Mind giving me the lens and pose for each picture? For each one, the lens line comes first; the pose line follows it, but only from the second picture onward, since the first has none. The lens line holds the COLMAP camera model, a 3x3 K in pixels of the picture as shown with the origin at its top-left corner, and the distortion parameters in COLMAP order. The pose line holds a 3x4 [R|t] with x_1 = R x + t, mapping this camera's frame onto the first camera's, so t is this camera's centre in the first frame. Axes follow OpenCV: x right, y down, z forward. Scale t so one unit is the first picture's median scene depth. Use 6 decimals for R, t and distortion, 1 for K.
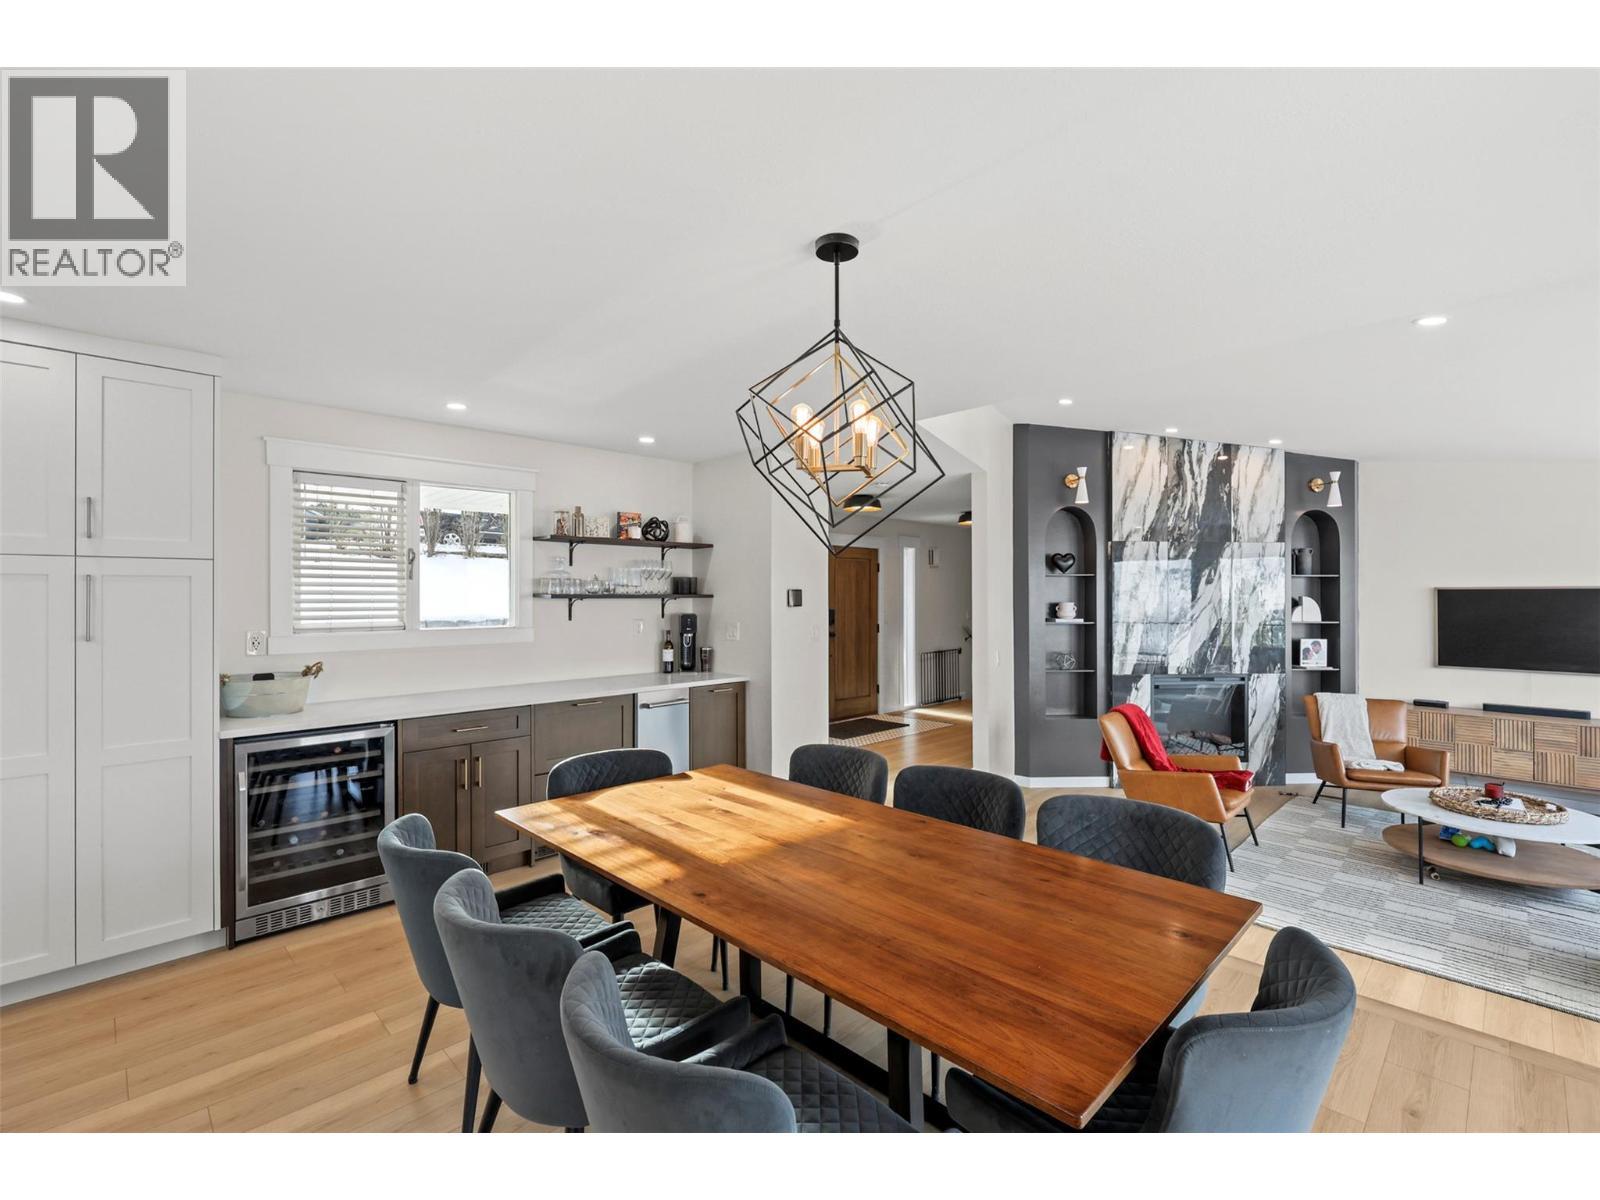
lens RADIAL K [[717.9, 0, 798.4], [0, 717.9, 587.9], [0, 0, 1]] dist [-0.000677, 0.001485]
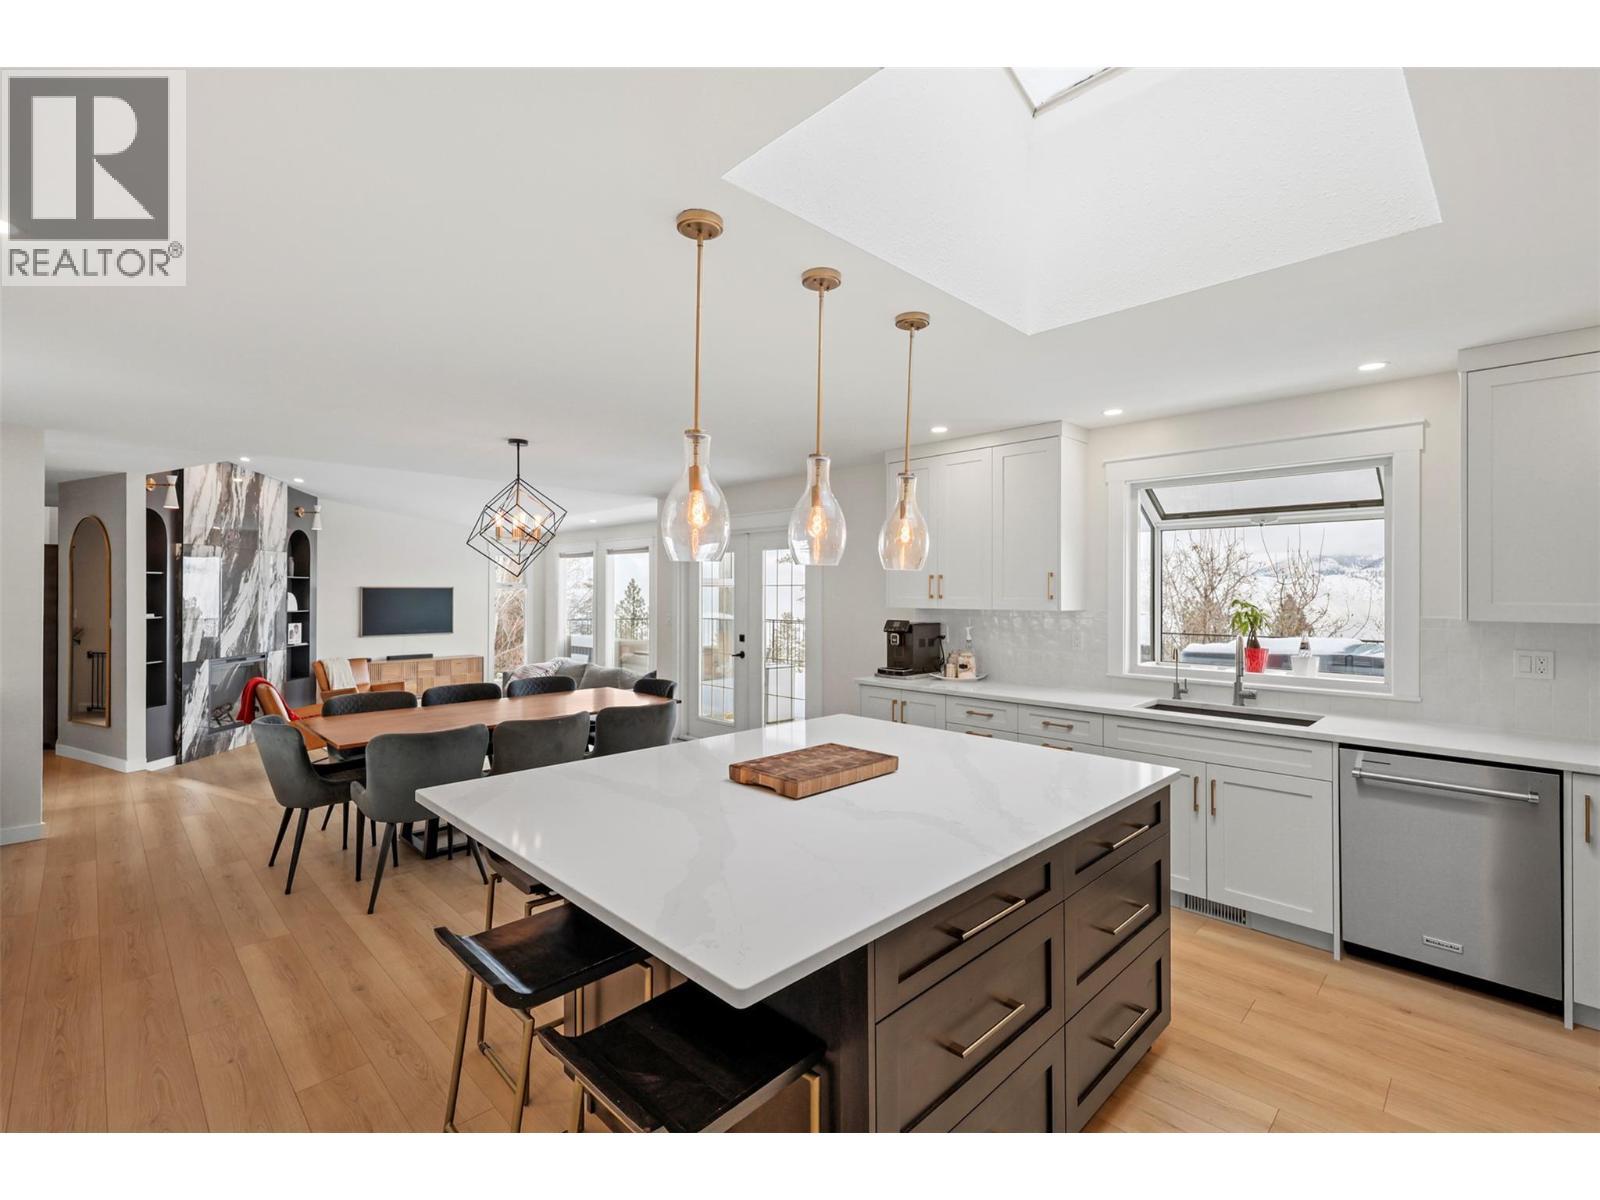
lens RADIAL K [[717.9, 0, 795.9], [0, 717.9, 587.8], [0, 0, 1]] dist [-0.000677, 0.001485]
pose [[0.003681, 0.004732, 0.999982, -0.678027], [-0.010260, 0.999936, -0.004694, -0.000367], [-0.999941, -0.010243, 0.003730, 0.037070]]
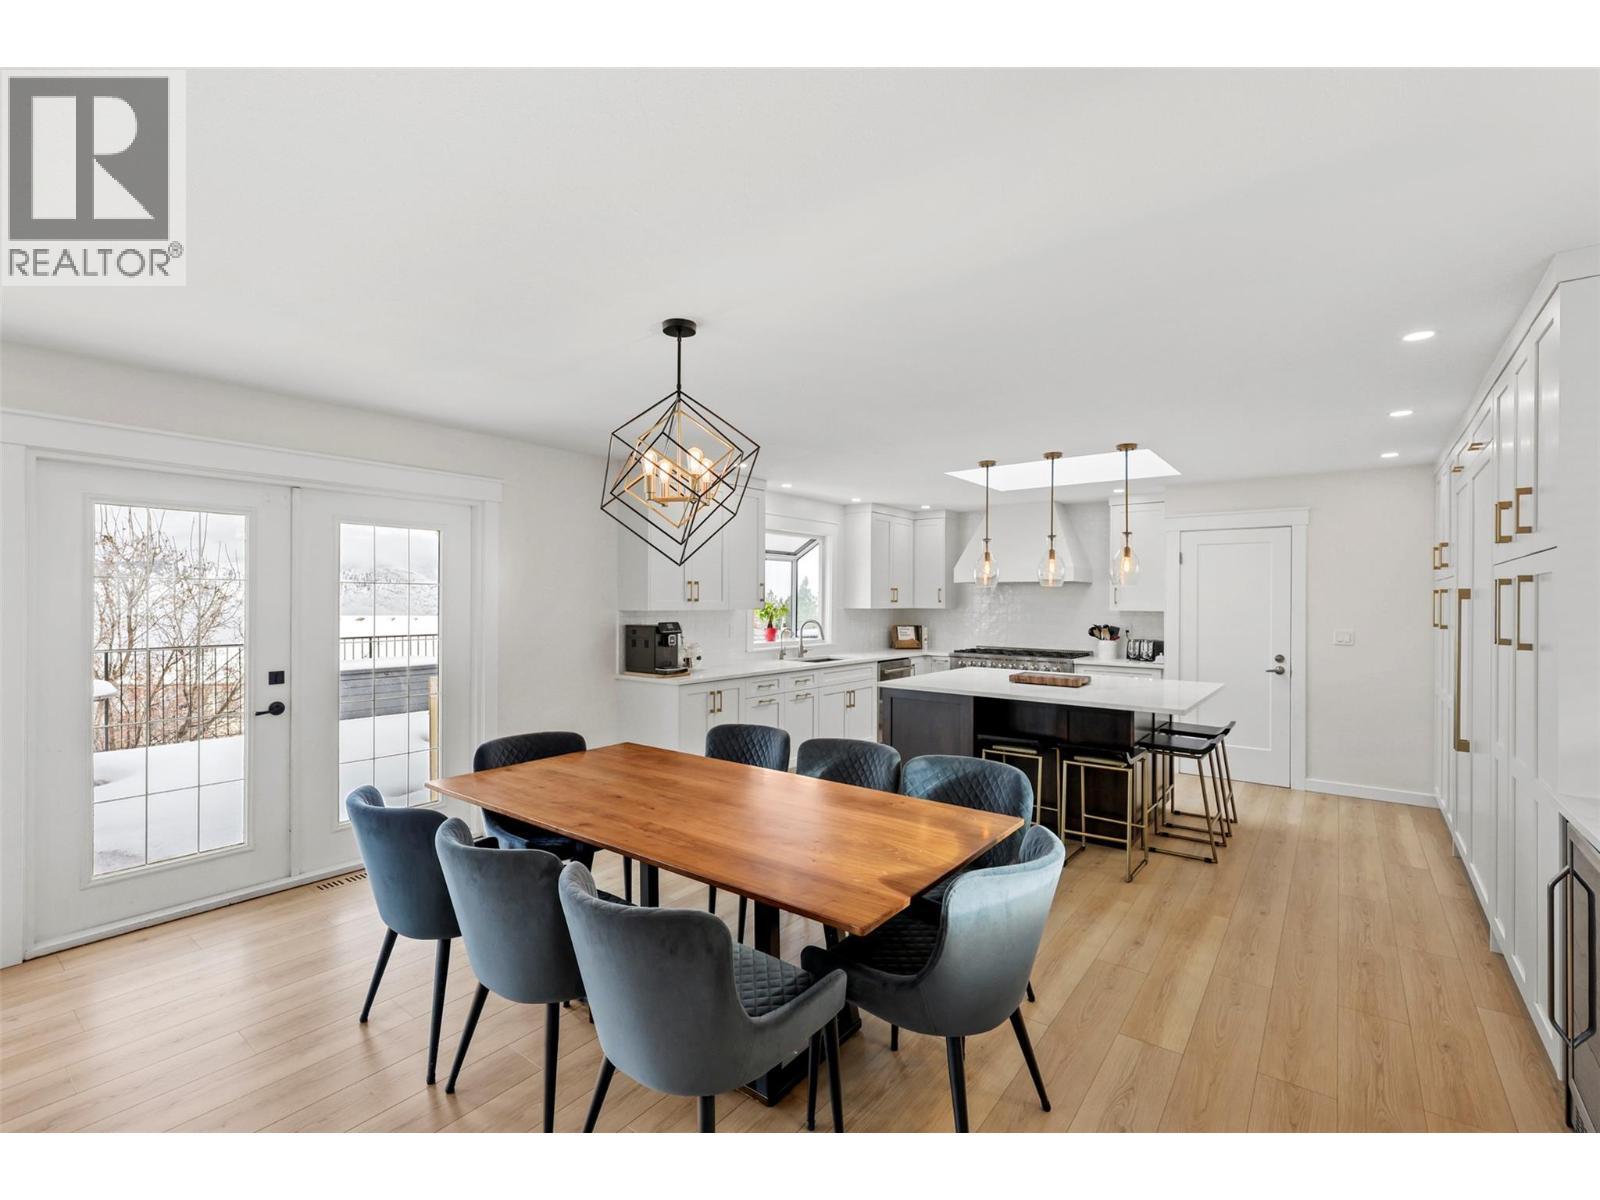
lens RADIAL K [[717.9, 0, 803.3], [0, 717.9, 601.3], [0, 0, 1]] dist [-0.000677, 0.001485]
pose [[-0.989996, -0.004656, -0.141016, 0.010796], [-0.003677, 0.999967, -0.007200, 0.010244], [0.141045, -0.006610, -0.989981, 0.715554]]
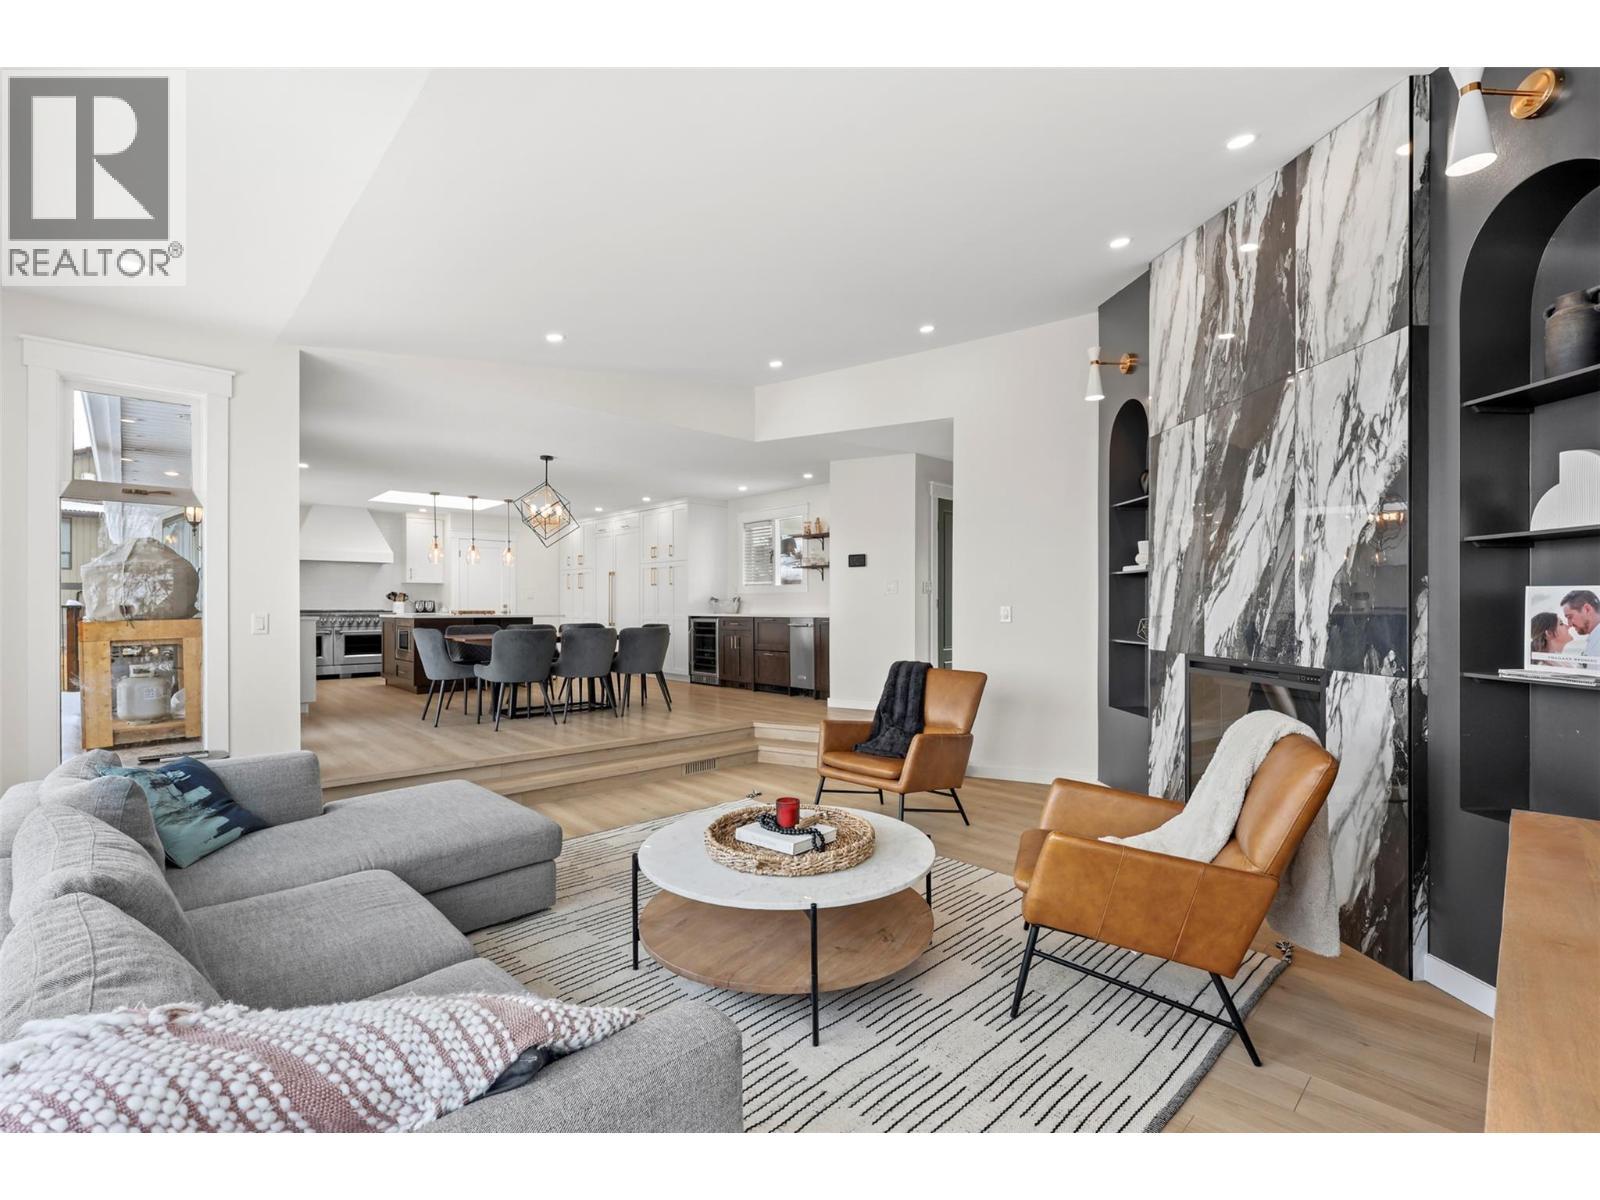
lens RADIAL K [[717.9, 0, 793.0], [0, 717.9, 607.2], [0, 0, 1]] dist [-0.000677, 0.001485]
pose [[-0.023830, -0.000115, -0.999716, 1.069848], [0.008673, 0.999962, -0.000322, 0.080504], [0.999678, -0.008678, -0.023829, 0.697540]]
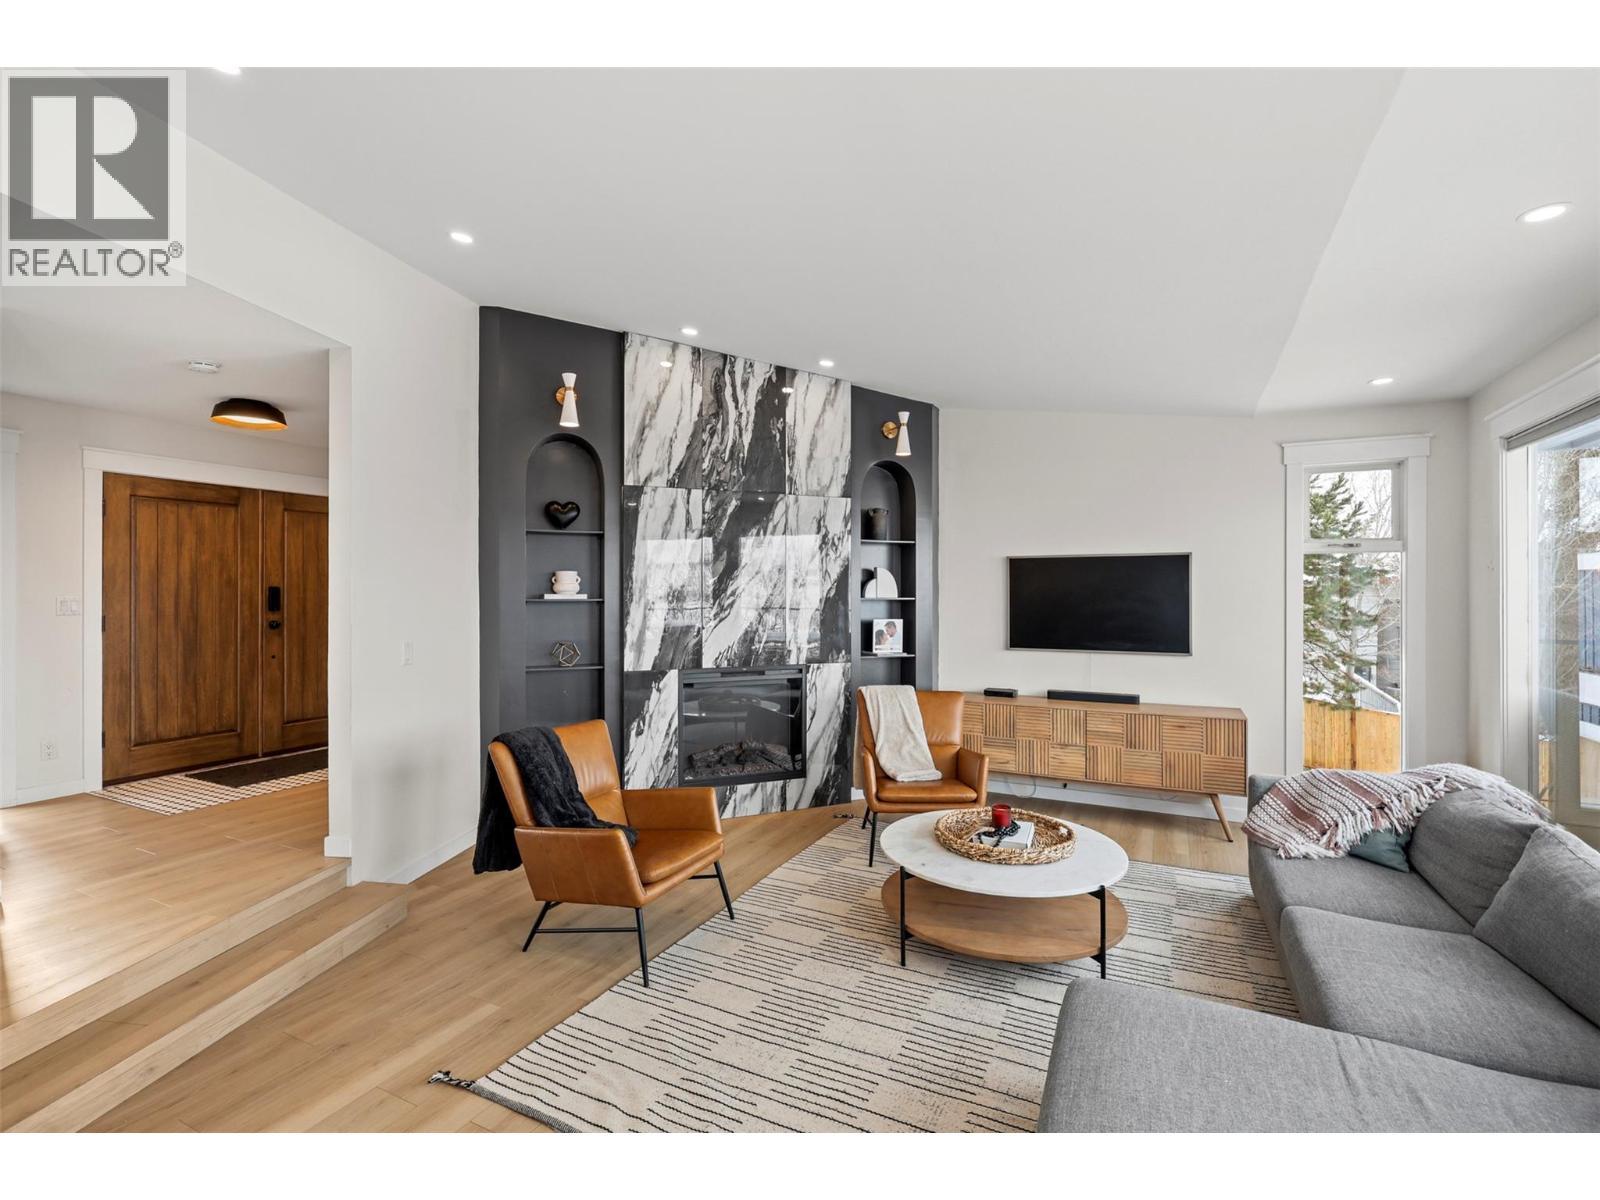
lens RADIAL K [[717.9, 0, 797.5], [0, 717.9, 598.4], [0, 0, 1]] dist [-0.000677, 0.001485]
pose [[0.949350, -0.002631, 0.314210, 0.374298], [-0.001895, 0.999899, 0.014098, 0.037091], [-0.314215, -0.013980, 0.949249, 0.262407]]
